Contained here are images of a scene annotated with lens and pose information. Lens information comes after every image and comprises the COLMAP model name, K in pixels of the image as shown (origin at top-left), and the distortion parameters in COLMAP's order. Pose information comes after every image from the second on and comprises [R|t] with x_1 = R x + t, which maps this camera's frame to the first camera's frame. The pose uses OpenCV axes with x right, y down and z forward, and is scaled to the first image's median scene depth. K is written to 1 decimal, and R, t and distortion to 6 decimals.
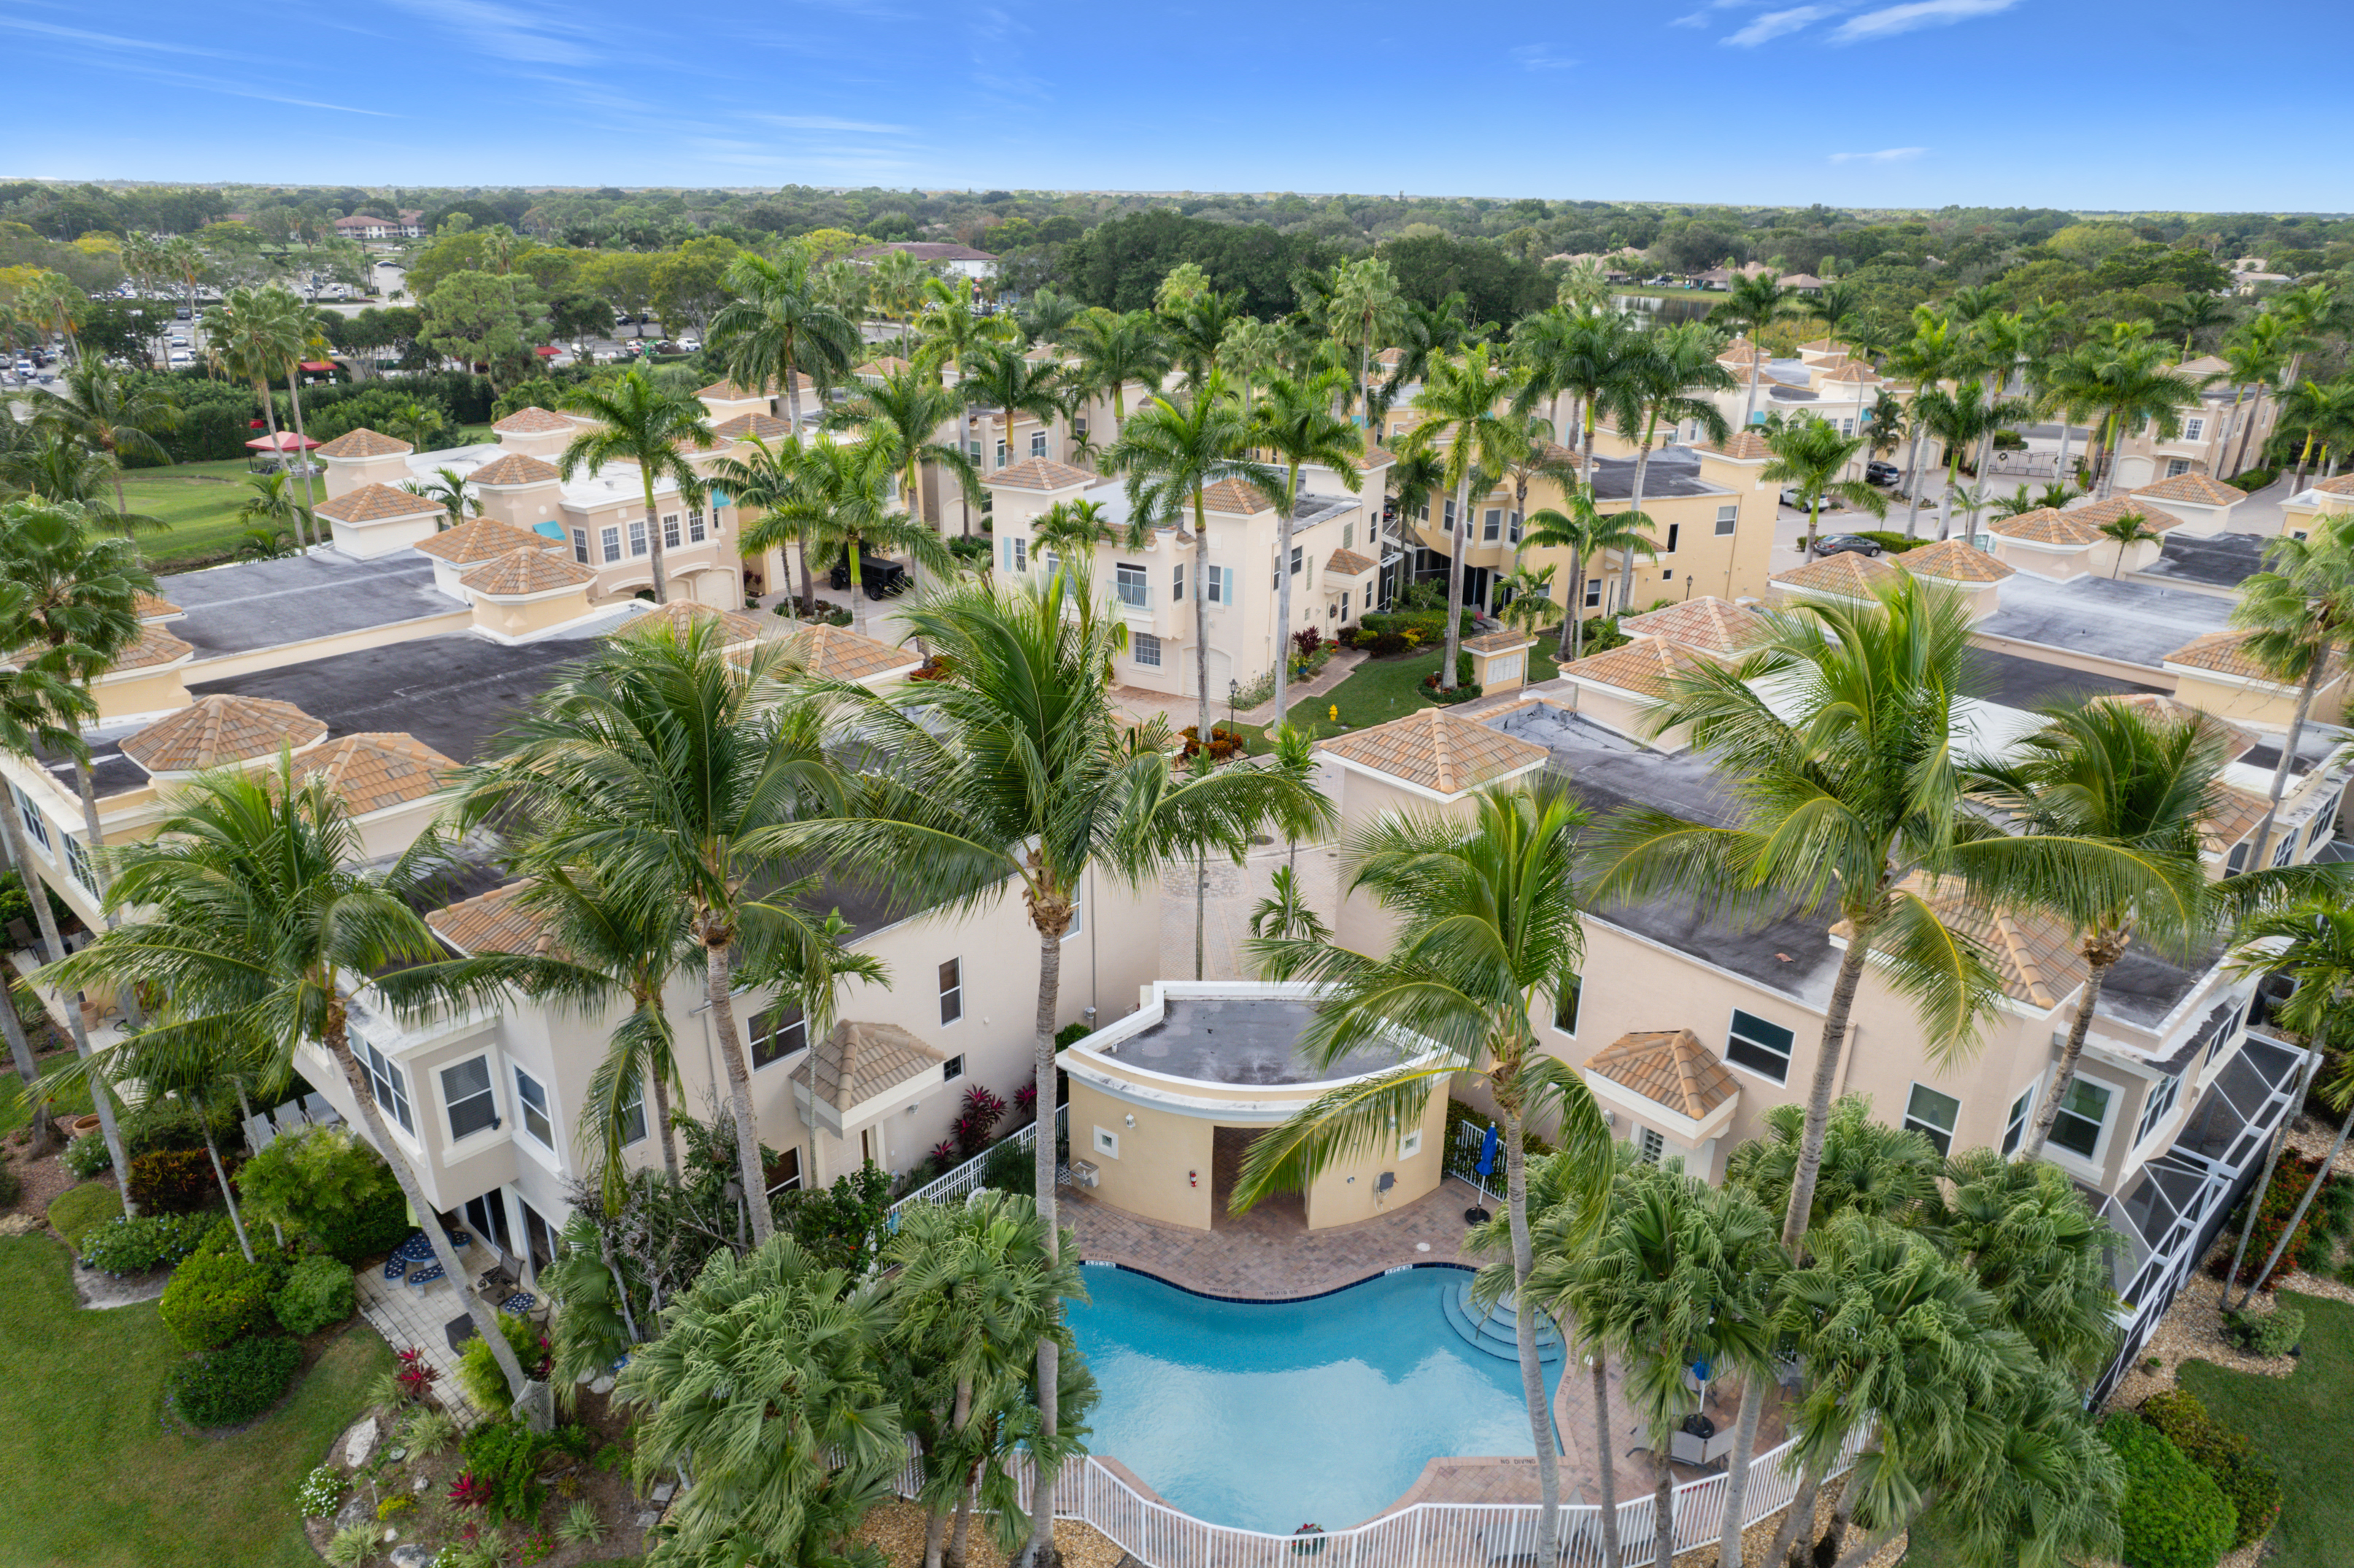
lens RADIAL K [[1502.0, 0, 1177.2], [0, 1502.0, 774.6], [0, 0, 1]] dist [-0.081793, 0.078888]
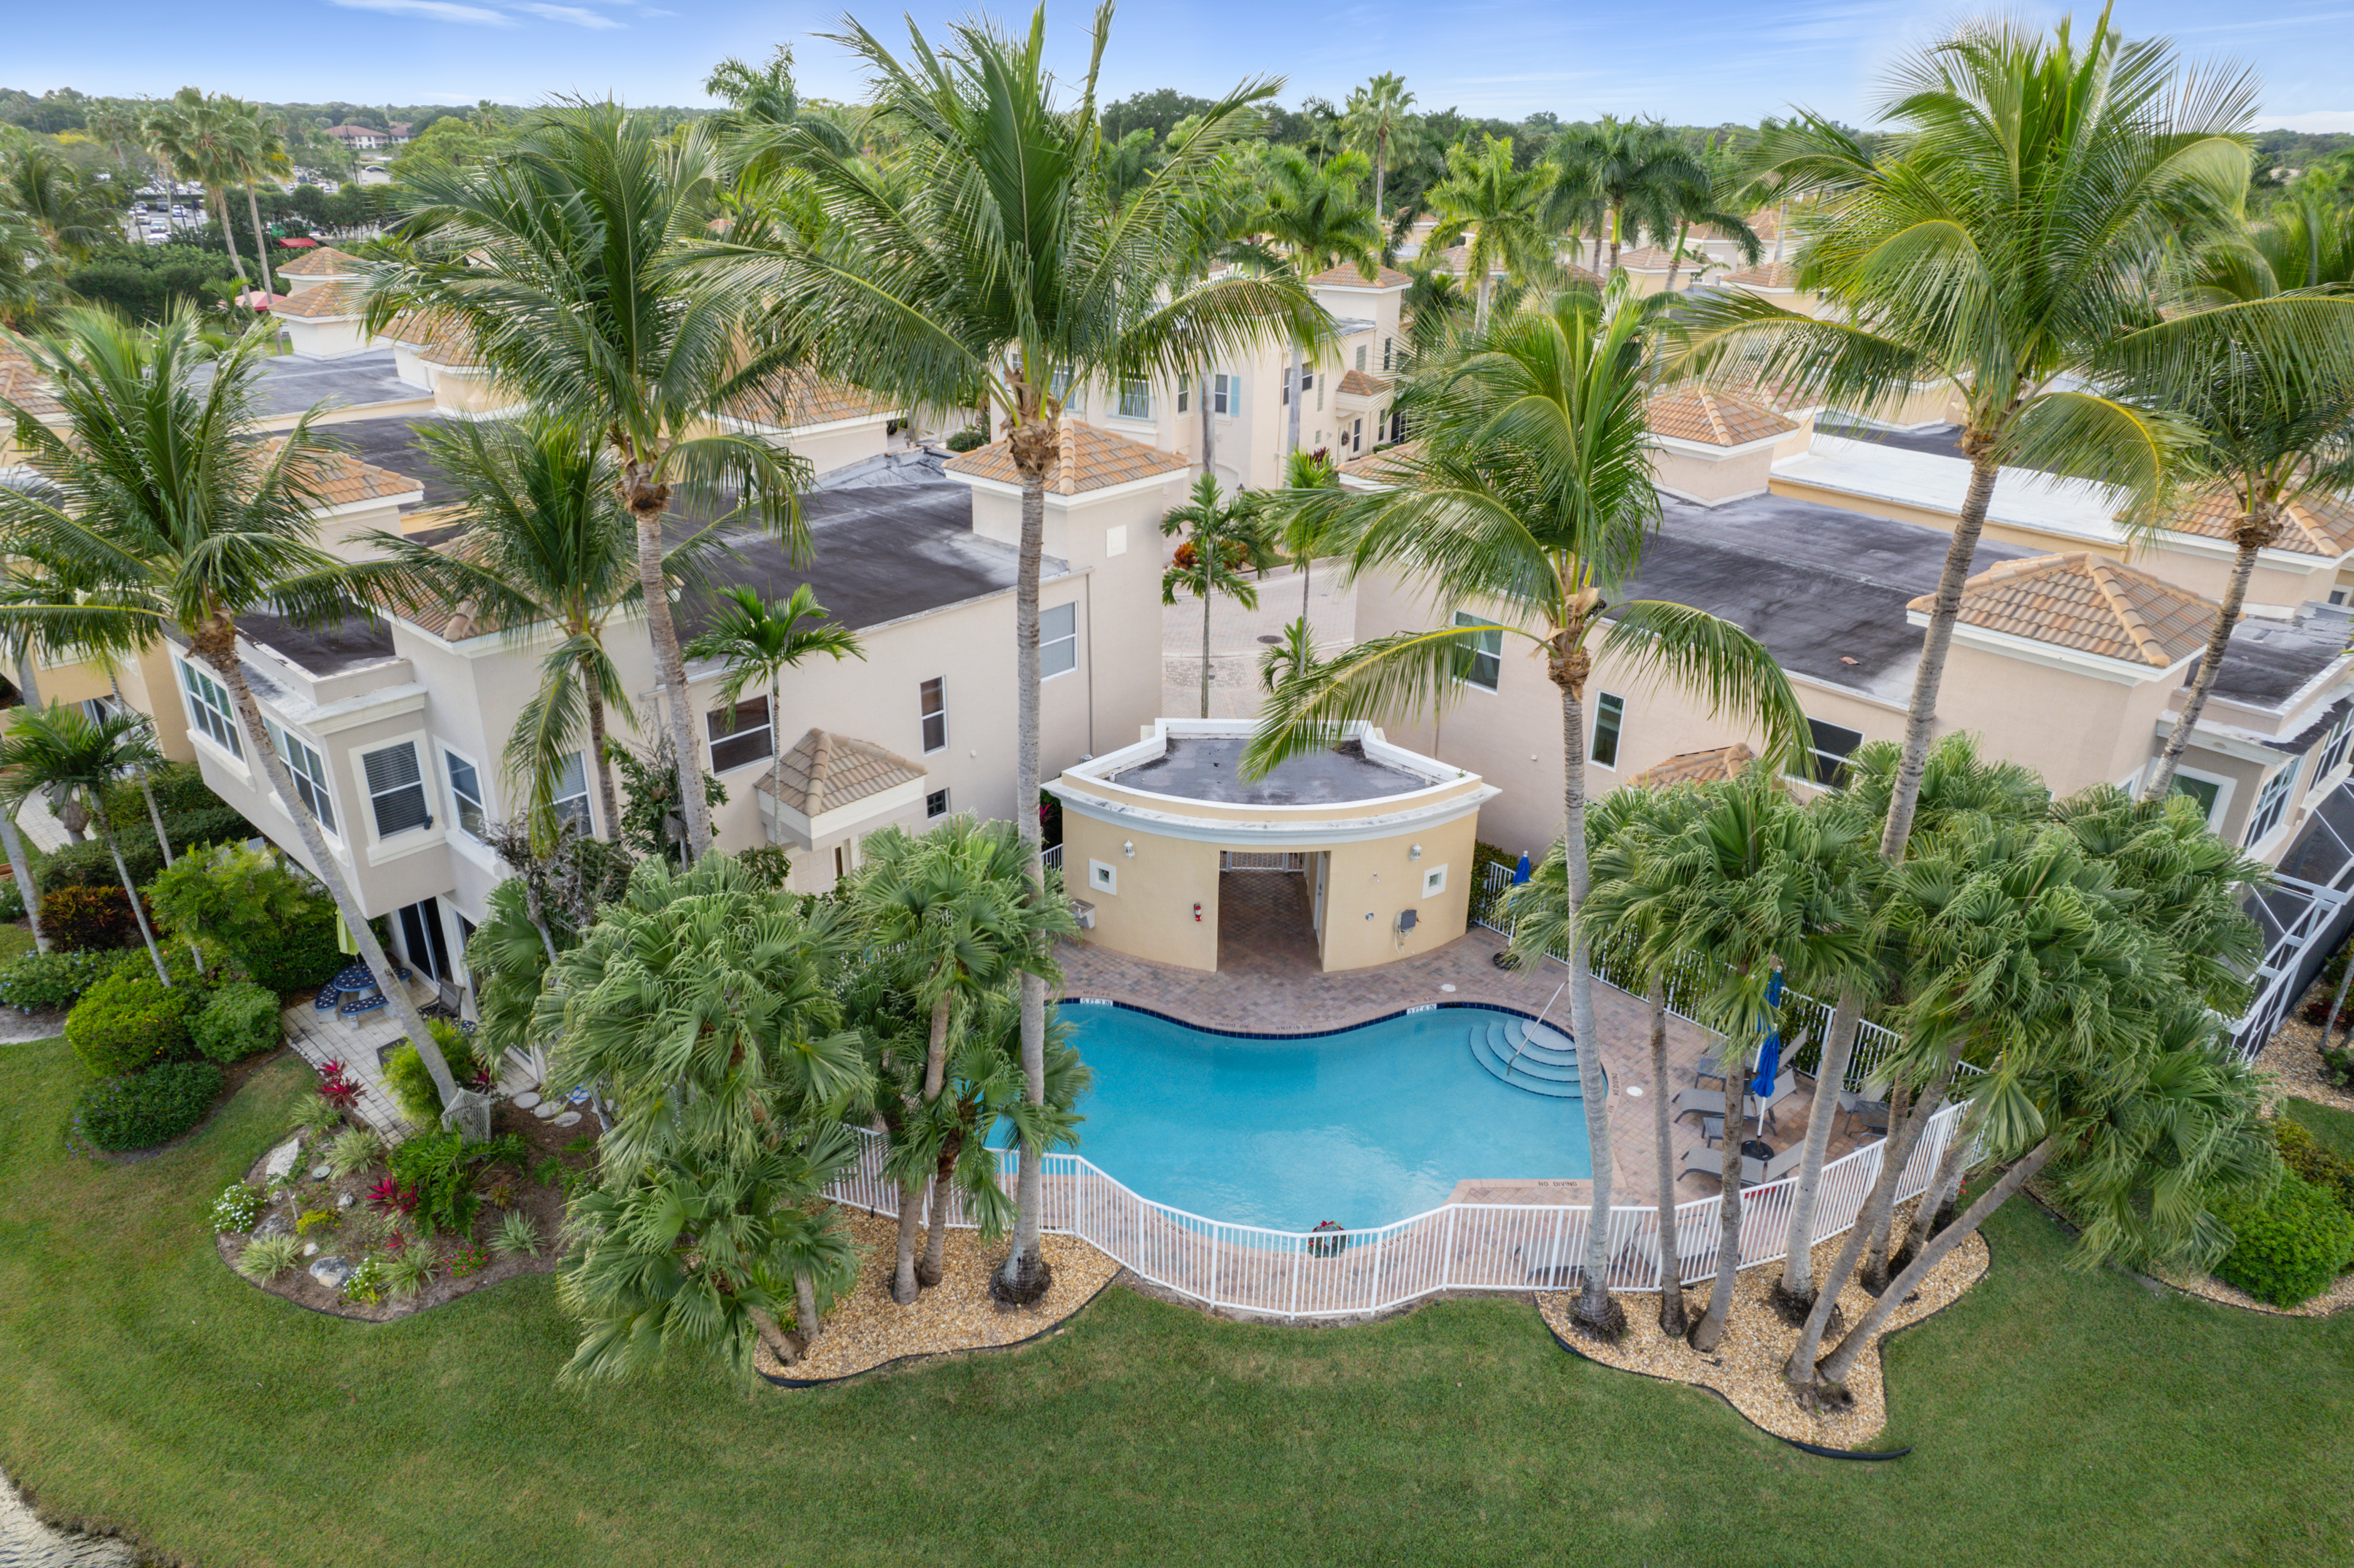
lens RADIAL K [[1550.3, 0, 1178.1], [0, 1550.3, 692.9], [0, 0, 1]] dist [-0.080799, 0.082367]
pose [[0.999993, 0.003144, -0.001974, 0.000078], [-0.003059, 0.999118, 0.041875, 0.108491], [0.002103, -0.041869, 0.999121, 0.065068]]
